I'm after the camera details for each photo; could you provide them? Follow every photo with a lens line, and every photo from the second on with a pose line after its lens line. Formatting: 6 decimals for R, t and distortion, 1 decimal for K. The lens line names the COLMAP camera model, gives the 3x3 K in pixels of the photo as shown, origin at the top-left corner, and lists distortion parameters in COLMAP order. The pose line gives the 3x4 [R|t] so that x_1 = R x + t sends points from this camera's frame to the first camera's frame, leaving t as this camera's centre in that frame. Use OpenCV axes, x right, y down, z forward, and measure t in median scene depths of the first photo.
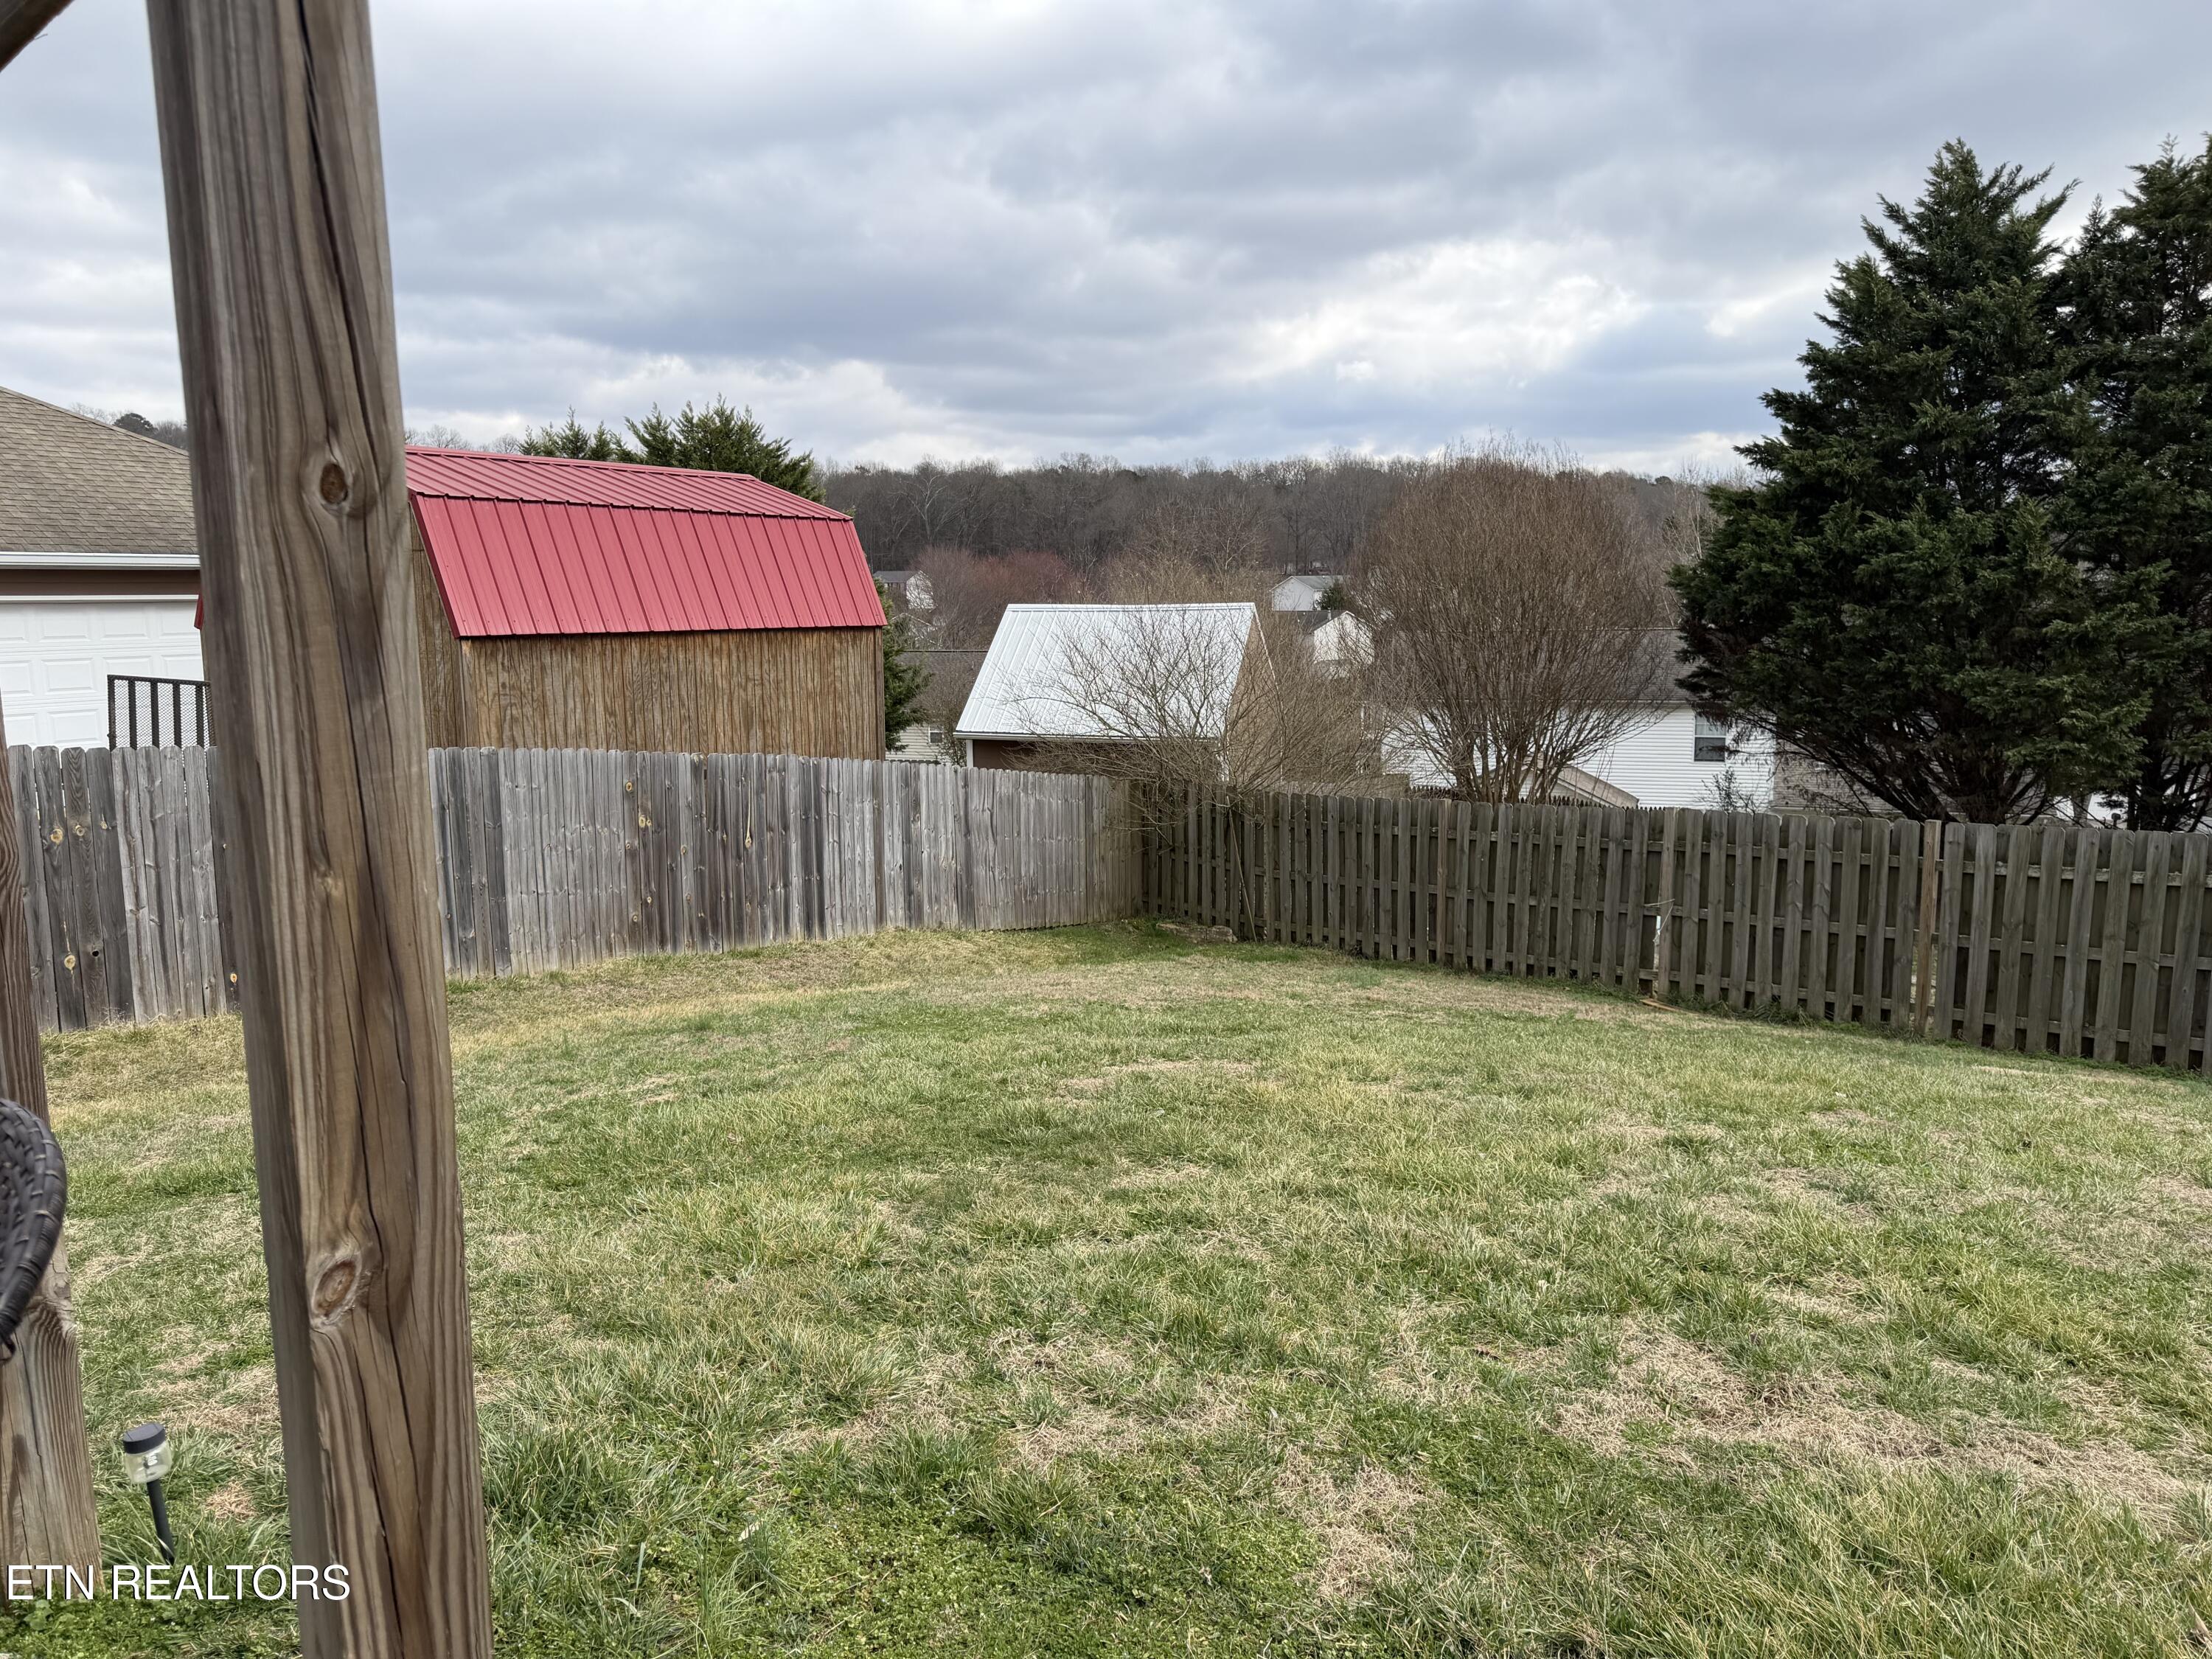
lens RADIAL K [[1548.2, 0, 1115.1], [0, 1548.2, 821.3], [0, 0, 1]] dist [0.130780, -0.235007]
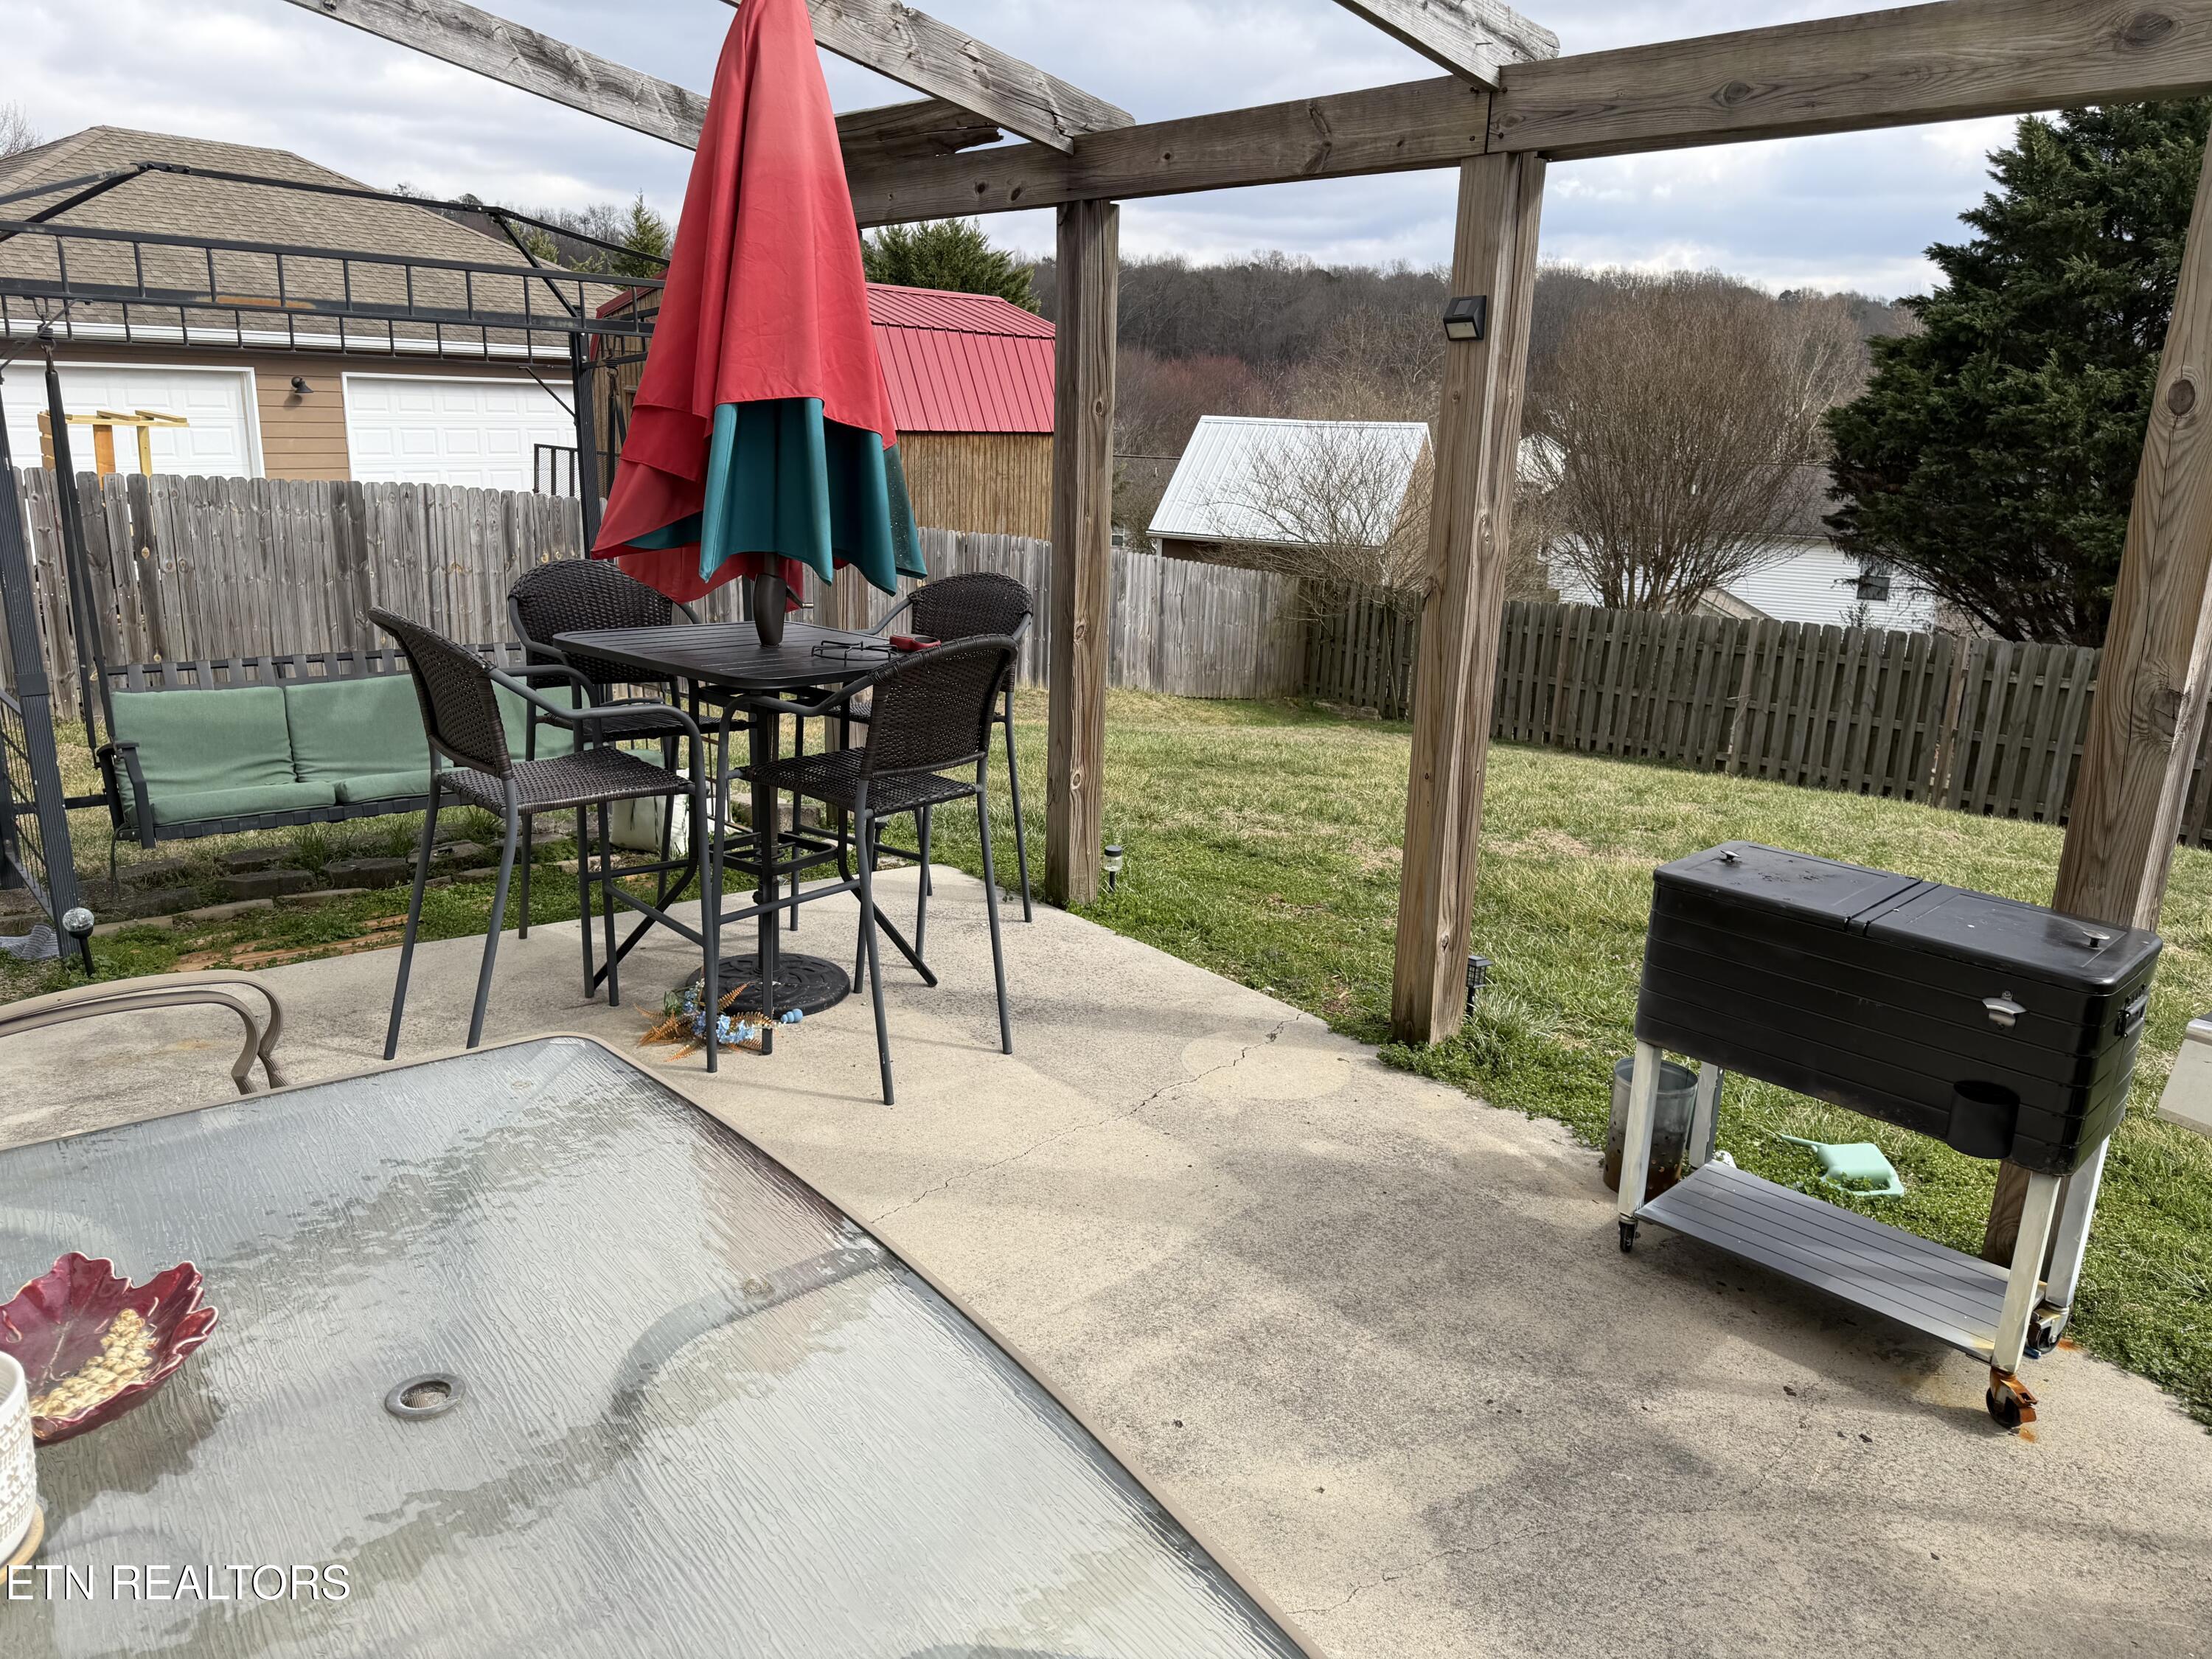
lens RADIAL K [[1548.2, 0, 1115.1], [0, 1548.2, 821.3], [0, 0, 1]] dist [0.130780, -0.235007]
pose [[0.992769, 0.070184, -0.097386, -0.002422], [-0.058127, 0.990883, 0.121545, 0.023113], [0.105029, -0.115005, 0.987797, -0.209755]]
